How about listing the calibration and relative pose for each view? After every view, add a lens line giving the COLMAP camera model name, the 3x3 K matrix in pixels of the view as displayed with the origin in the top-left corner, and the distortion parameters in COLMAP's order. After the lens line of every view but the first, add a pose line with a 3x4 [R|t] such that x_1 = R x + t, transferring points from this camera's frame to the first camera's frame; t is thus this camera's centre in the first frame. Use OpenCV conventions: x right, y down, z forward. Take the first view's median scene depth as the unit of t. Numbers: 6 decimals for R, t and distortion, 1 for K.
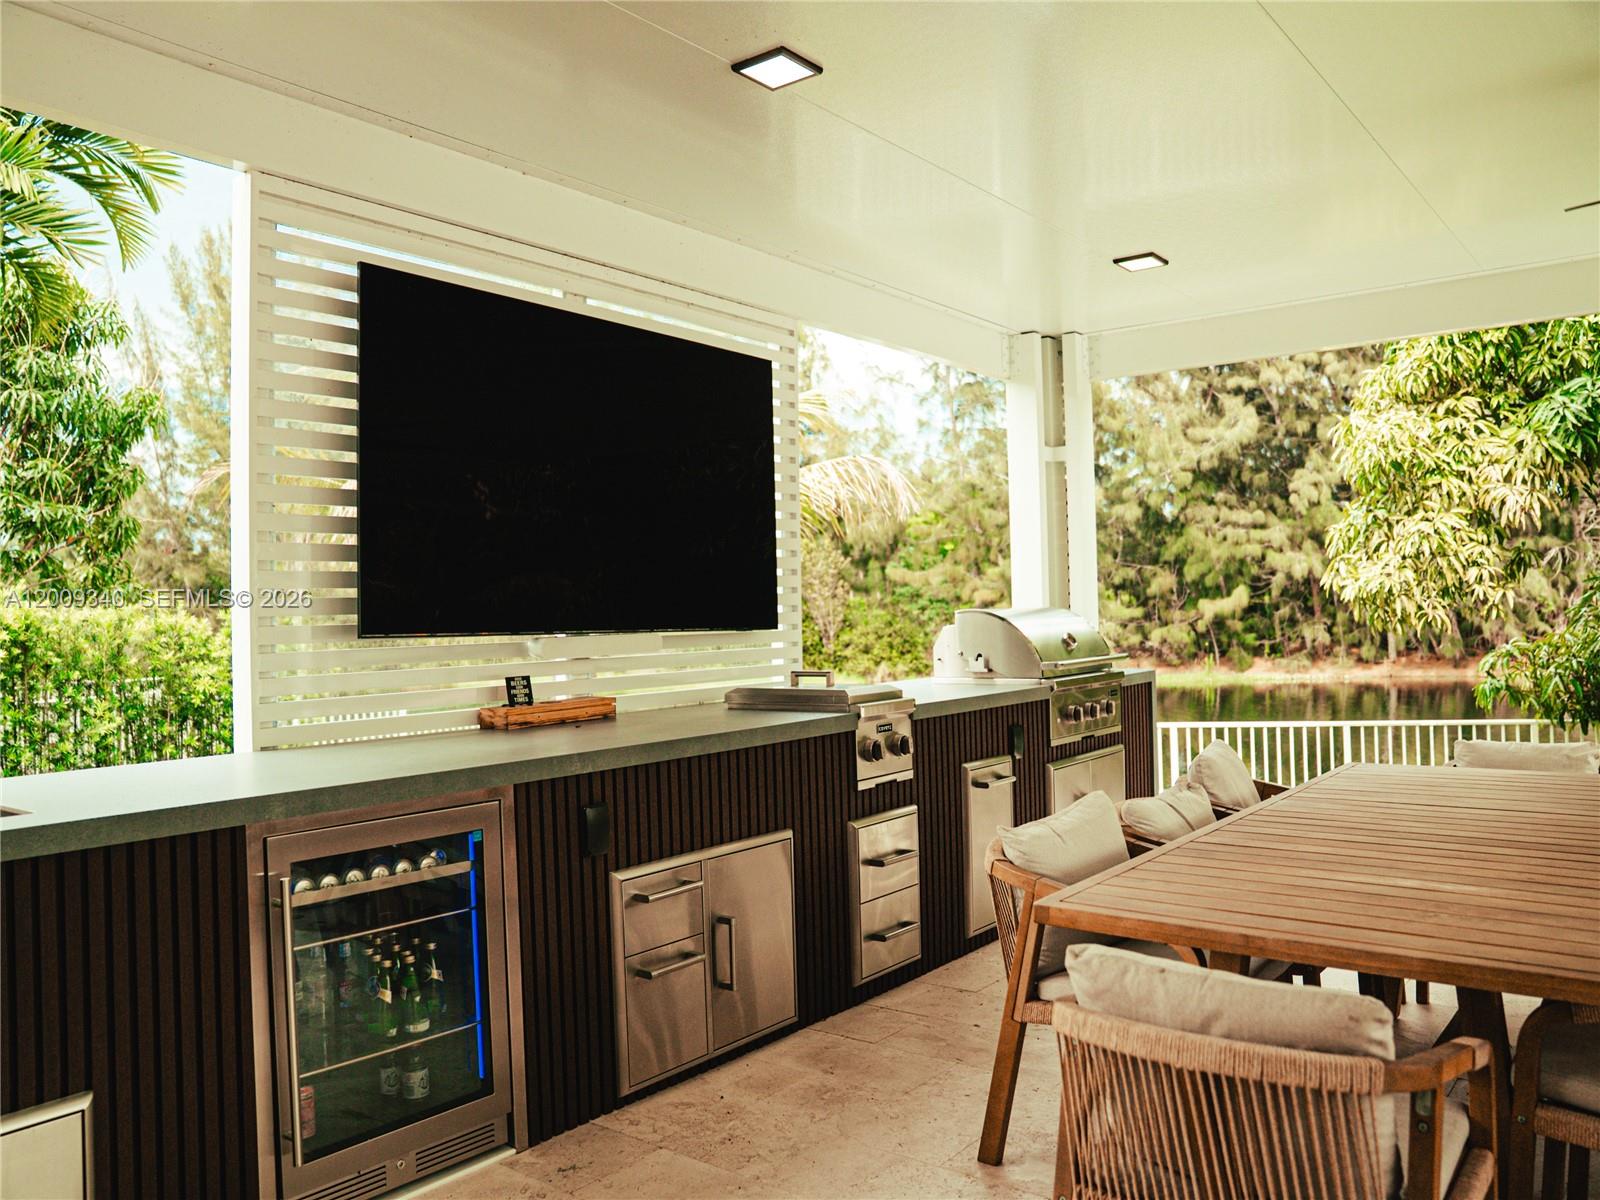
lens RADIAL K [[1244.0, 0, 800.0], [0, 1244.0, 600.0], [0, 0, 1]] dist [-0.121965, 0.105703]
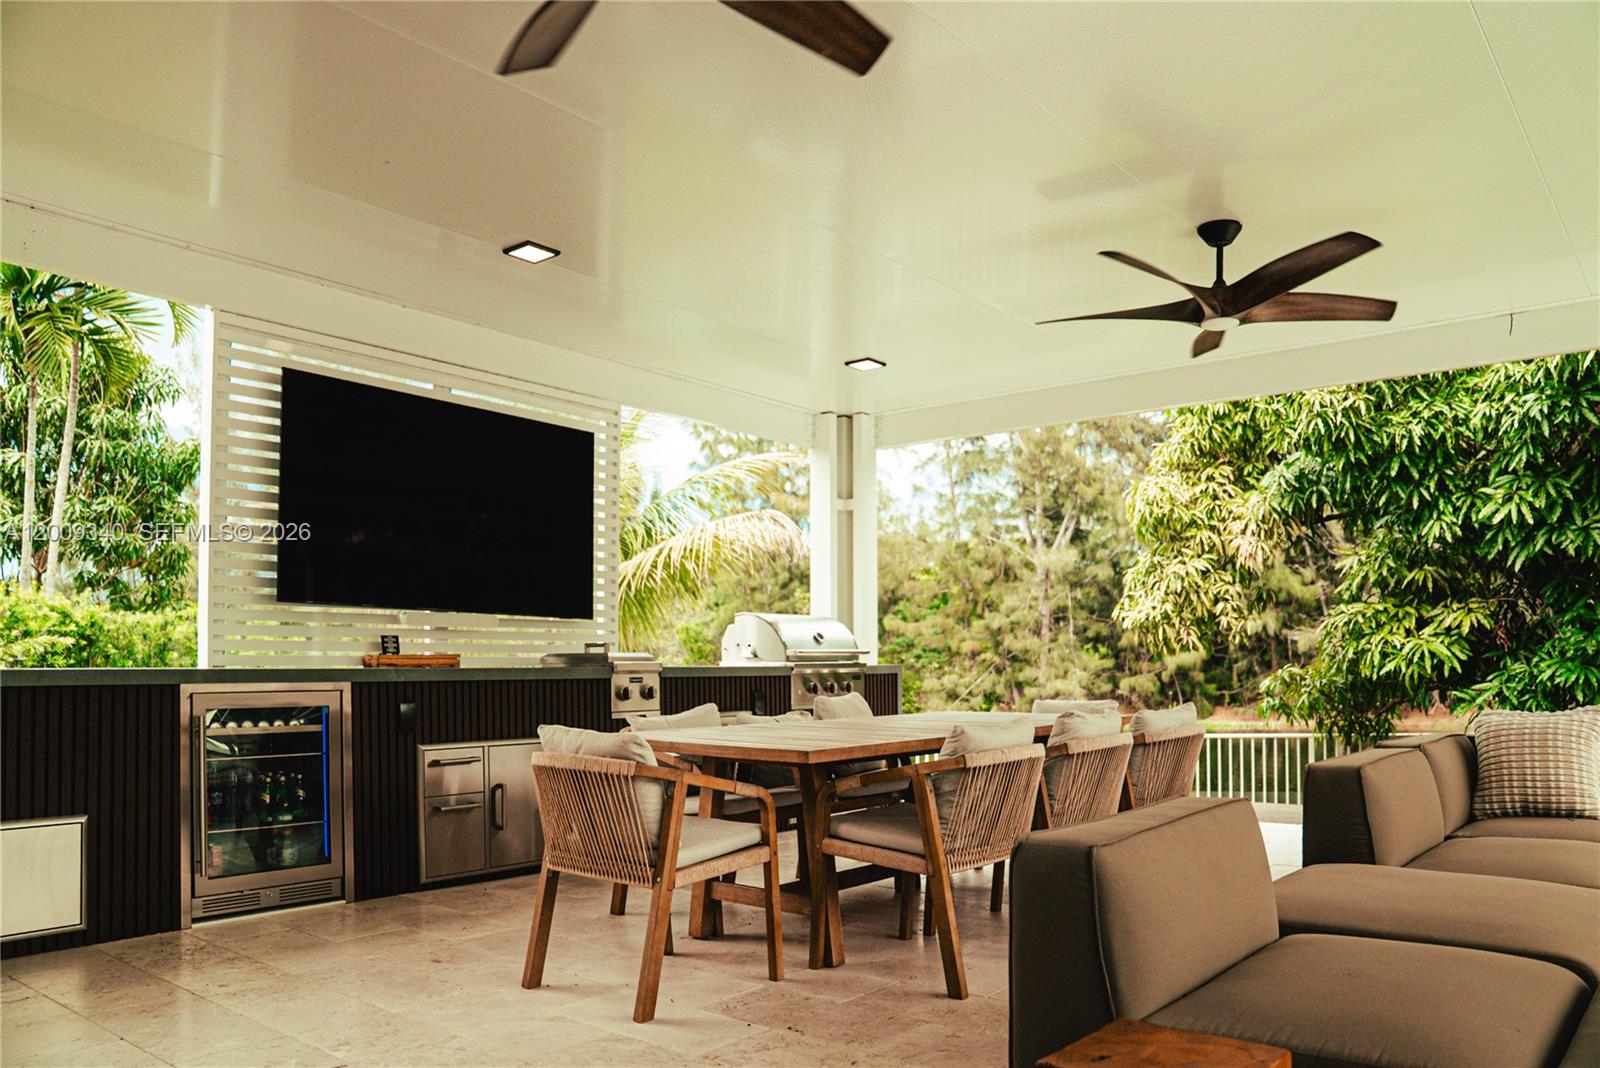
lens RADIAL K [[1160.6, 0, 799.8], [0, 1160.6, 665.4], [0, 0, 1]] dist [-0.019602, -0.002905]
pose [[0.999040, 0.023851, -0.036756, 0.155301], [-0.023471, 0.999667, 0.010727, 0.032959], [0.037000, -0.009854, 0.999267, -0.196971]]
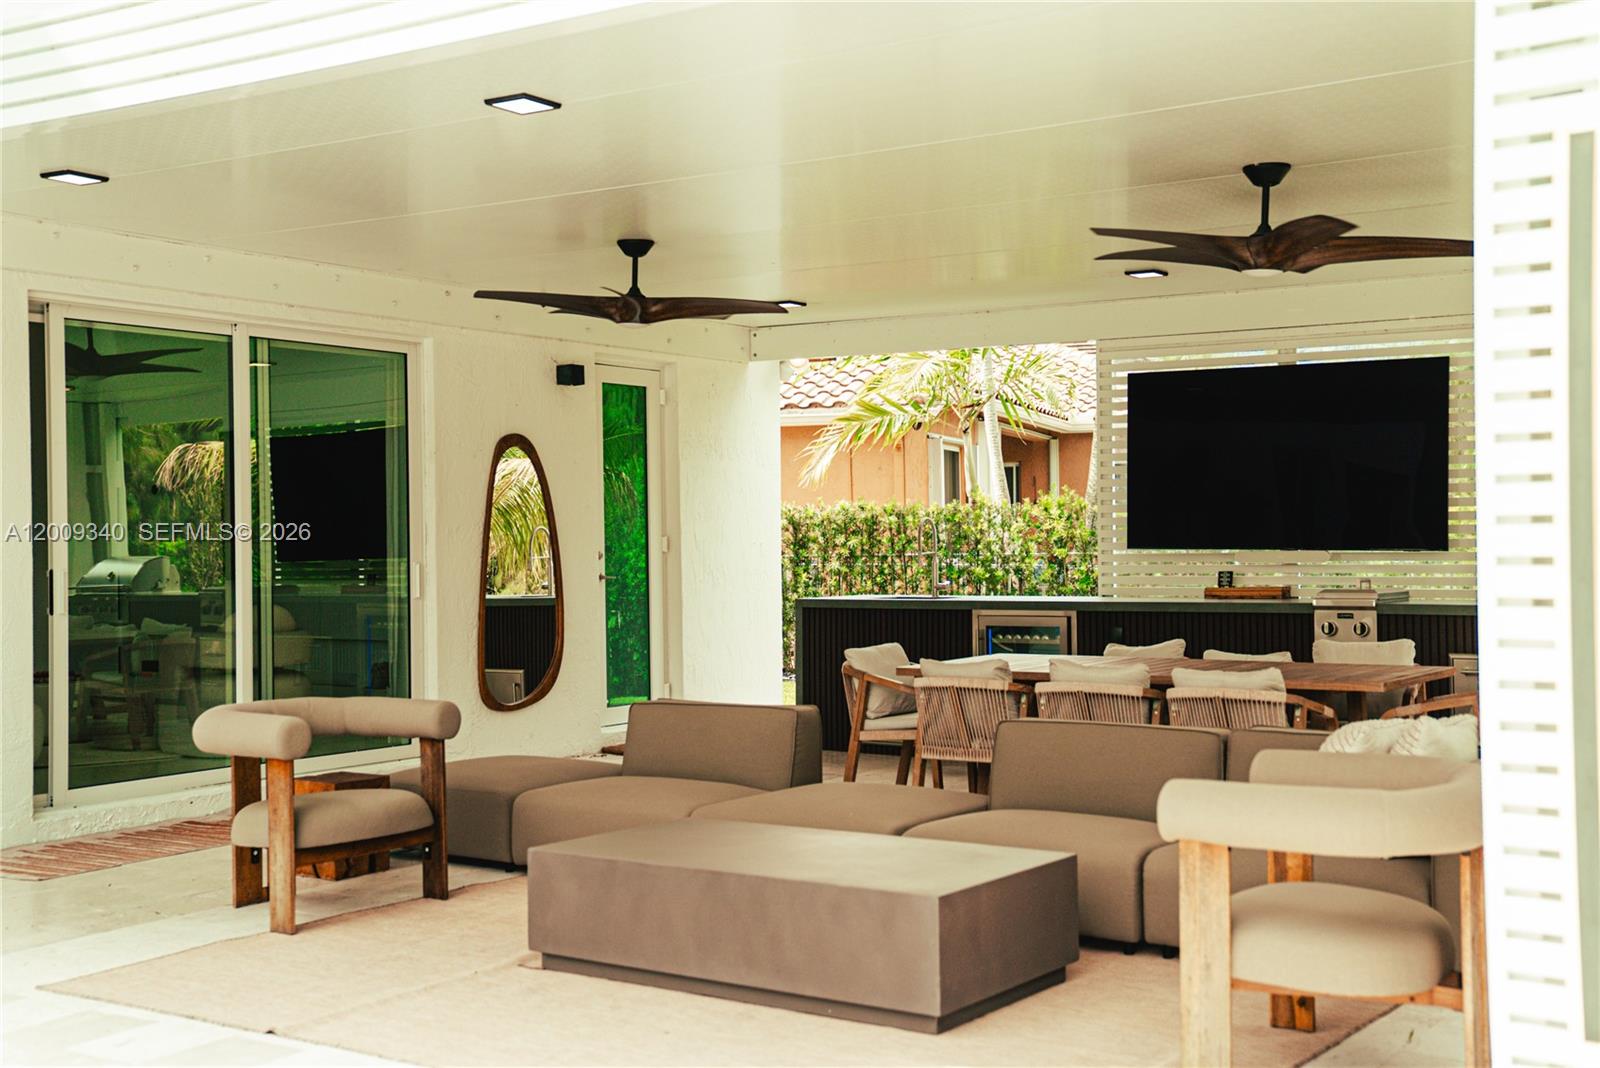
lens RADIAL K [[1832.9, 0, 800.0], [0, 1832.9, 534.0], [0, 0, 1]] dist [0.004492, 0.002520]
pose [[0.019661, 0.021735, -0.999570, 1.165081], [0.020251, 0.999550, 0.022133, -0.031807], [0.999602, -0.020677, 0.019212, 0.138049]]
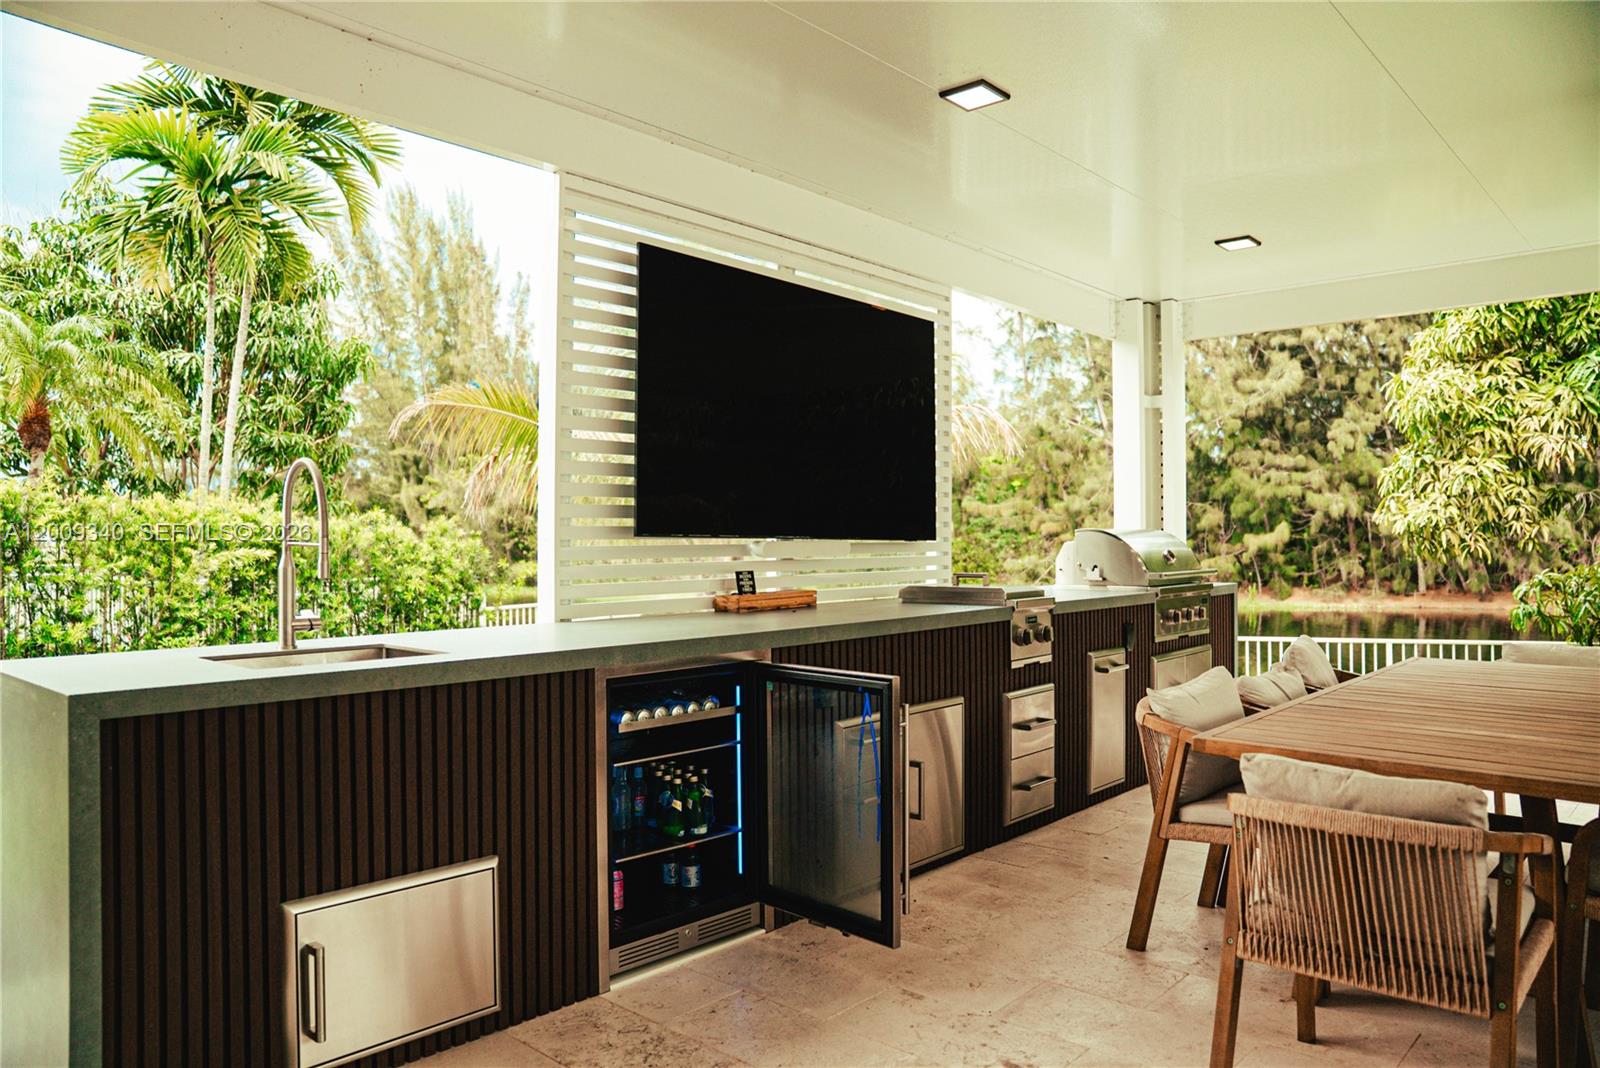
lens RADIAL K [[1109.2, 0, 800.0], [0, 1109.2, 534.0], [0, 0, 1]] dist [-0.121638, 0.103557]
pose [[0.997501, 0.020216, -0.067704, -0.044122], [-0.019885, 0.999787, 0.005554, 0.007608], [0.067802, -0.004194, 0.997690, -0.057774]]
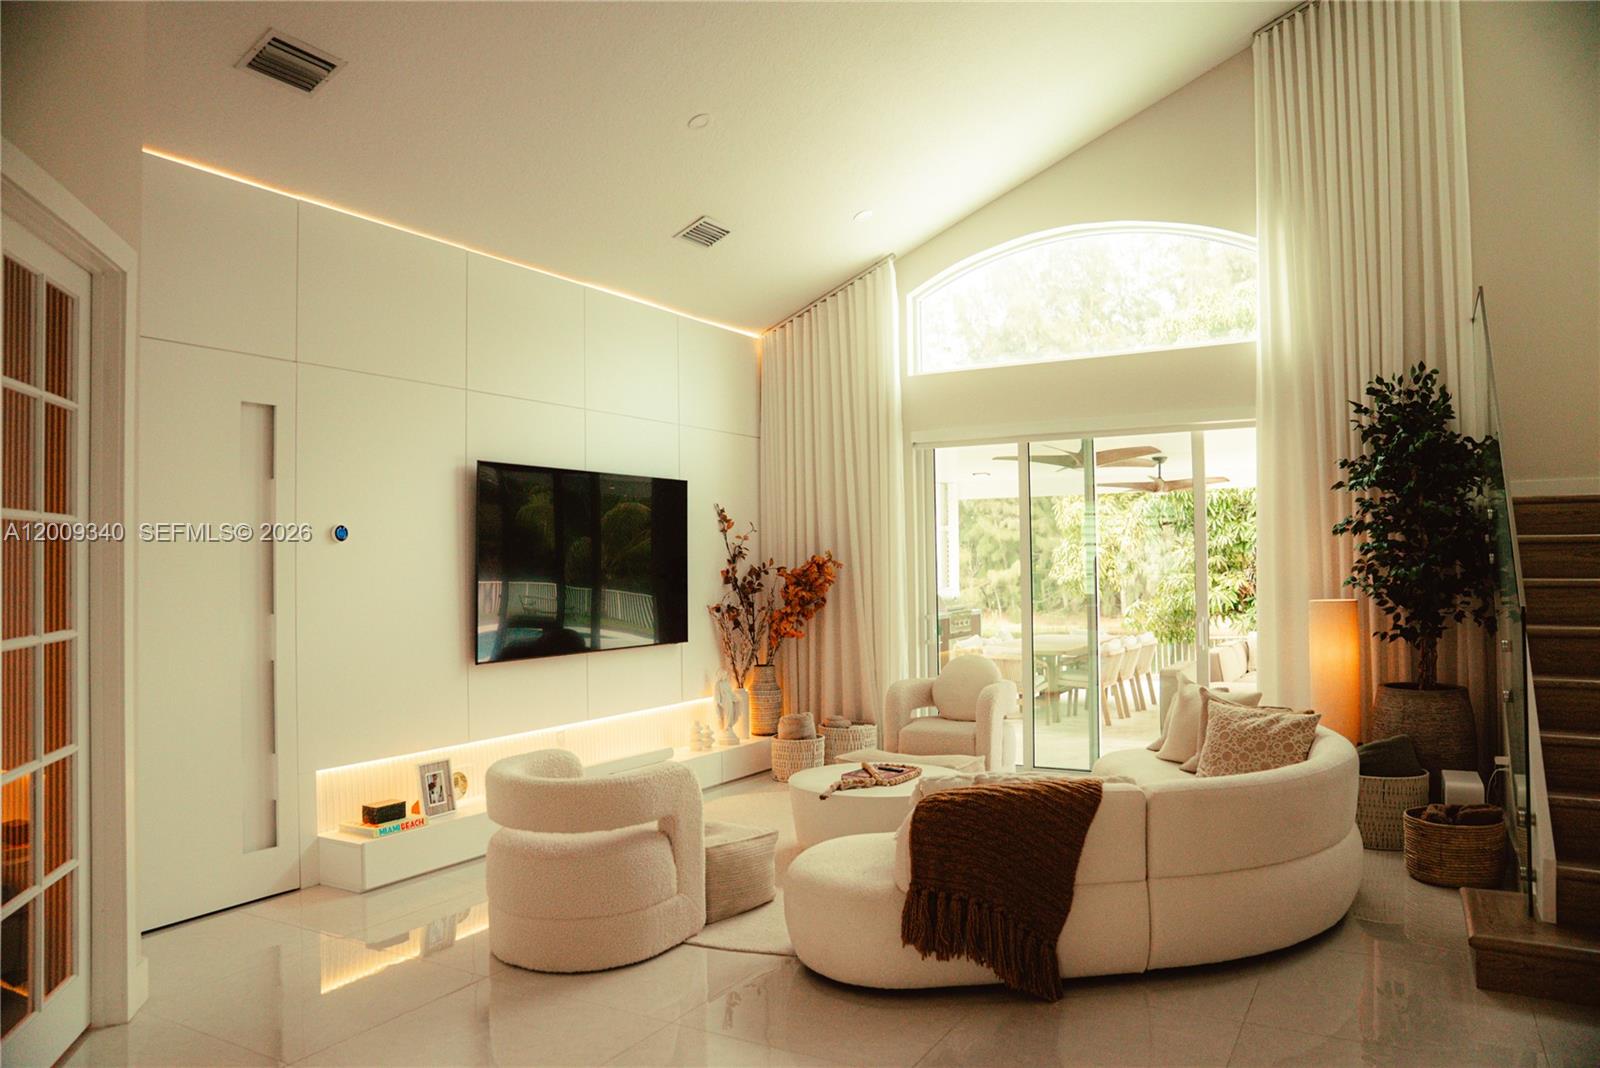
lens RADIAL K [[1164.1, 0, 800.0], [0, 1164.1, 534.0], [0, 0, 1]] dist [-0.002261, -0.000022]
pose [[0.987397, 0.015511, 0.157500, -0.364899], [-0.011938, 0.999650, -0.023606, -0.031842], [-0.157811, 0.021428, 0.987237, -1.046831]]
